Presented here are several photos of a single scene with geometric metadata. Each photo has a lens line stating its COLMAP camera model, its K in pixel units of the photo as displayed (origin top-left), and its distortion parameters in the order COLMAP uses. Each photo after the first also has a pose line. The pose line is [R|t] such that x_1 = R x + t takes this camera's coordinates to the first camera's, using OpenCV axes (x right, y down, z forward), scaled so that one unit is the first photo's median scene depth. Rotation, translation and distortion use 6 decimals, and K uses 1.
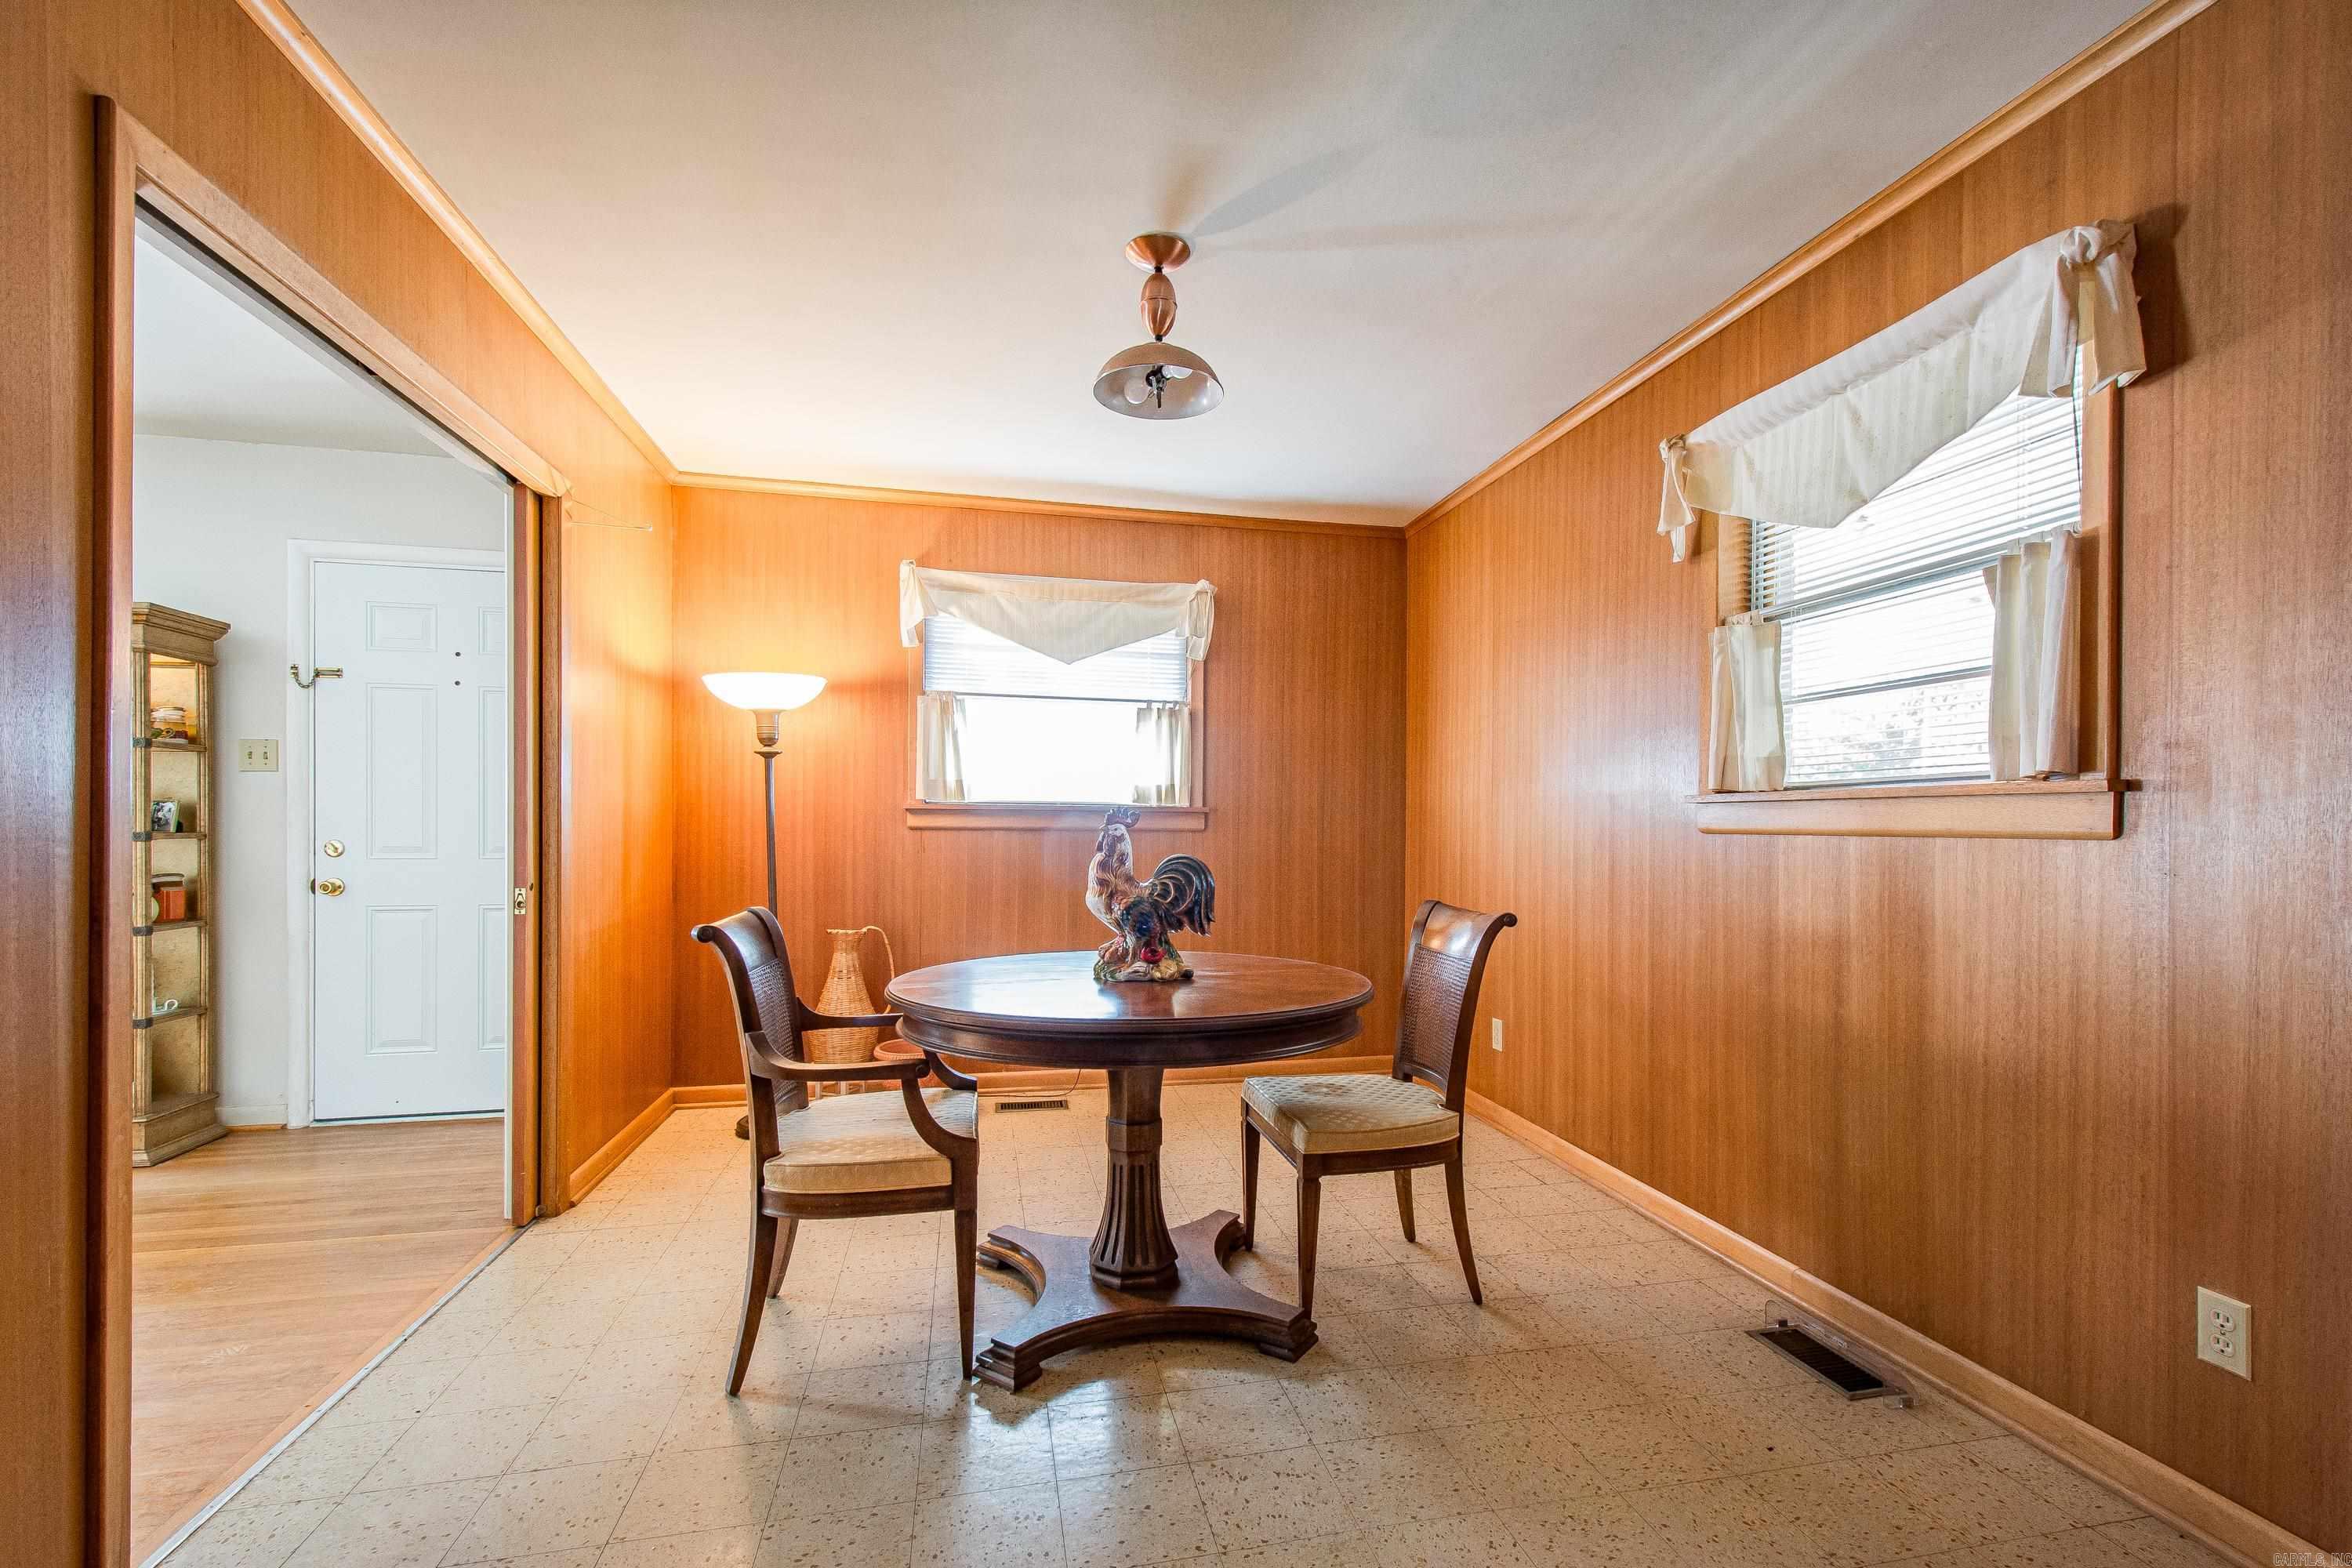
lens RADIAL K [[1042.2, 0, 1166.4], [0, 1042.2, 842.2], [0, 0, 1]] dist [0.014149, 0.000404]
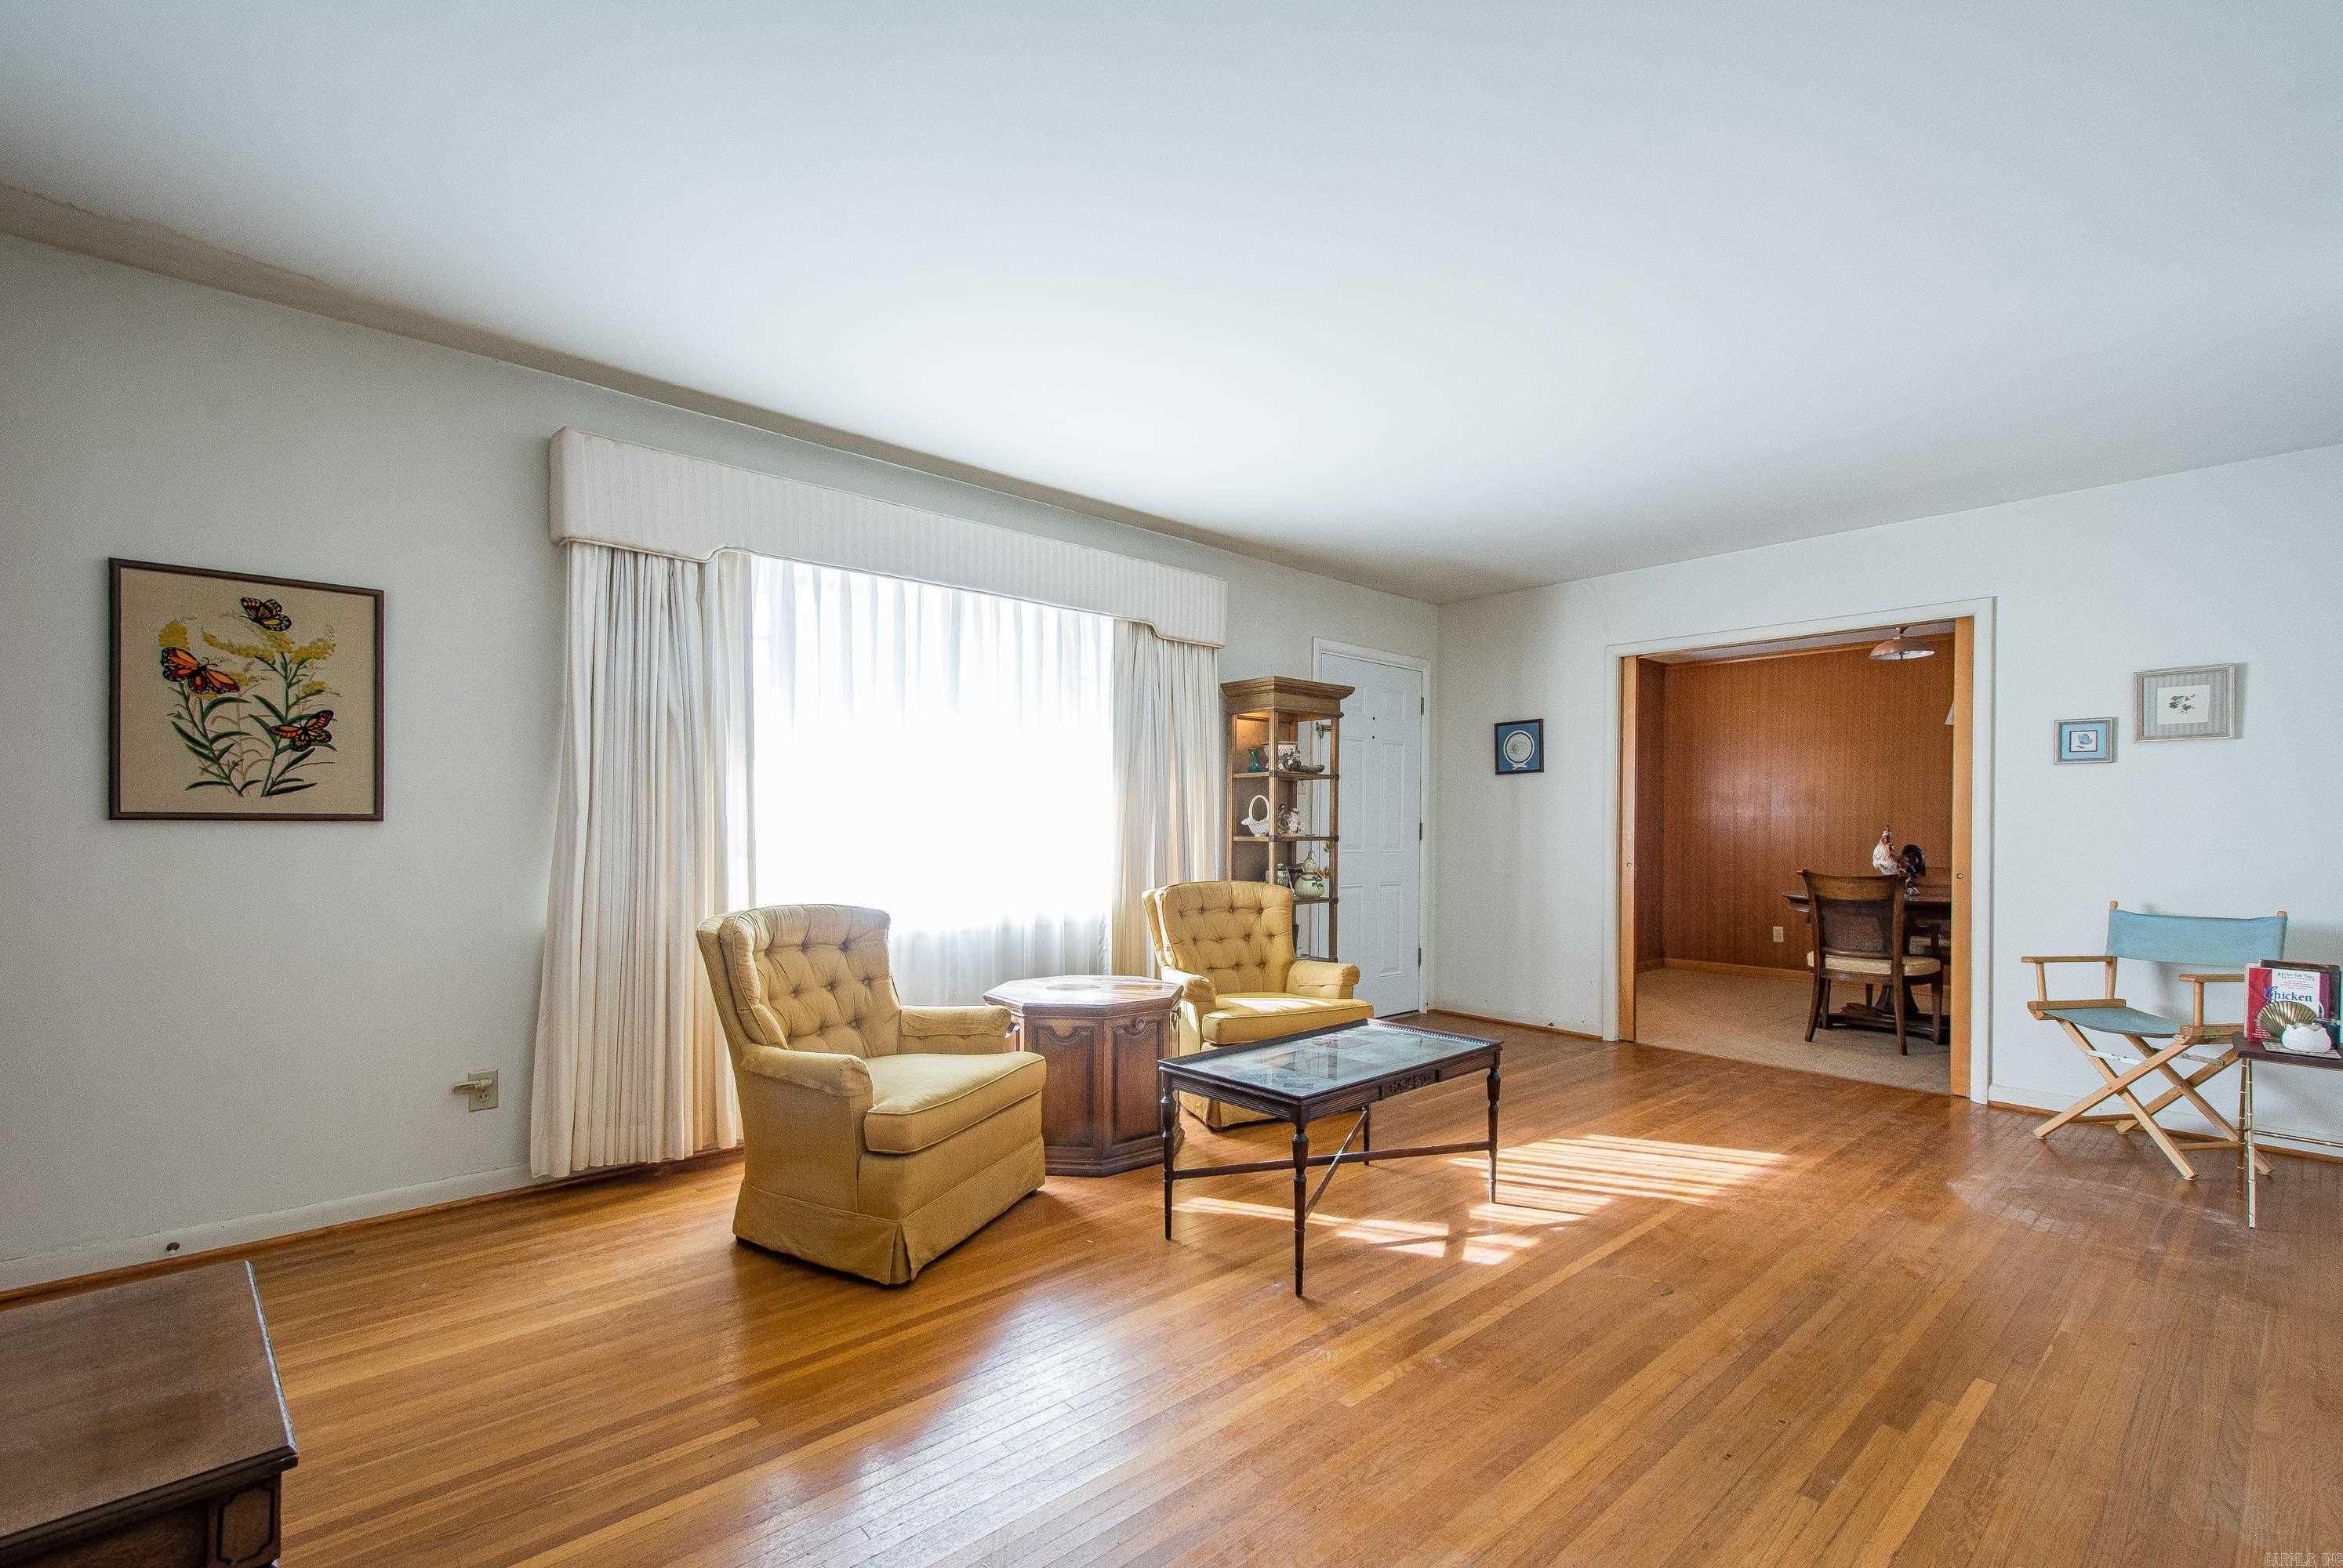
lens RADIAL K [[1031.5, 0, 1203.2], [0, 1031.5, 828.1], [0, 0, 1]] dist [0.008895, -0.002499]
pose [[0.866775, 0.001152, 0.498698, -1.740248], [0.001702, 0.999985, -0.005268, -0.012250], [-0.498697, 0.005415, 0.866760, -0.186984]]
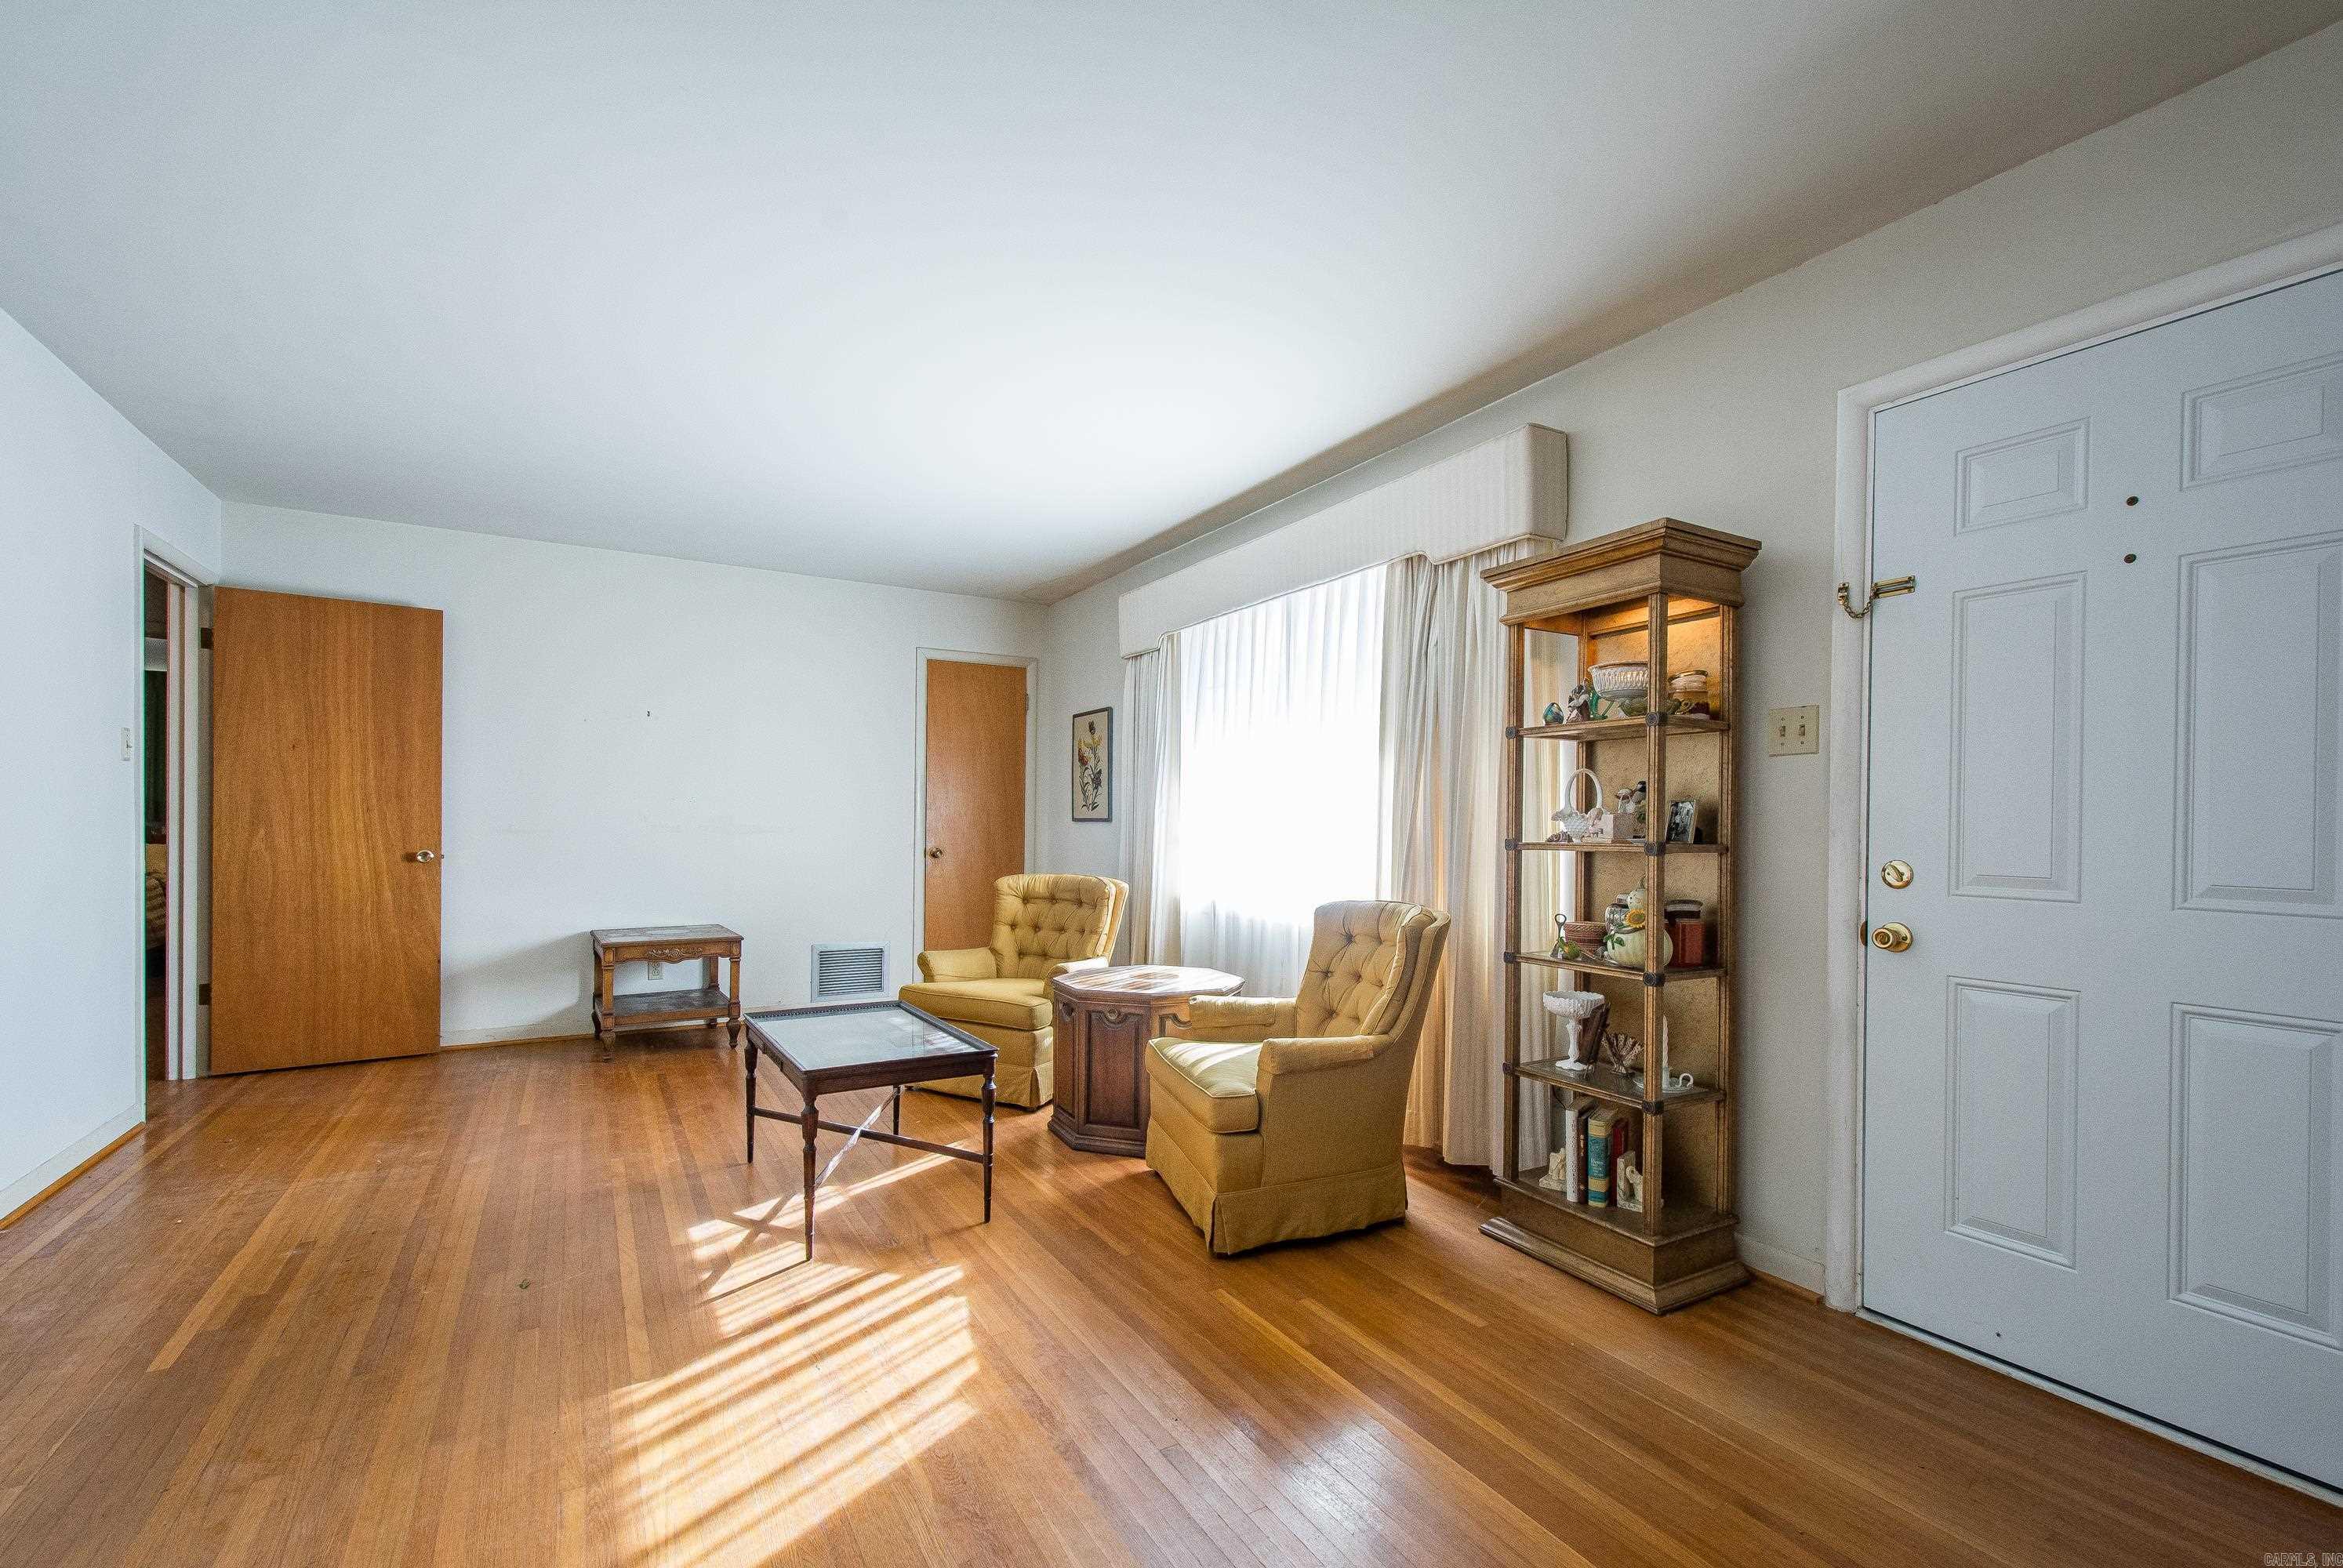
lens RADIAL K [[1031.5, 0, 1209.0], [0, 1031.5, 825.2], [0, 0, 1]] dist [0.008895, -0.002499]
pose [[0.322786, 0.000818, -0.946472, -0.366405], [-0.016719, 0.999849, -0.004837, -0.012722], [0.946324, 0.017386, 0.322750, 0.445821]]
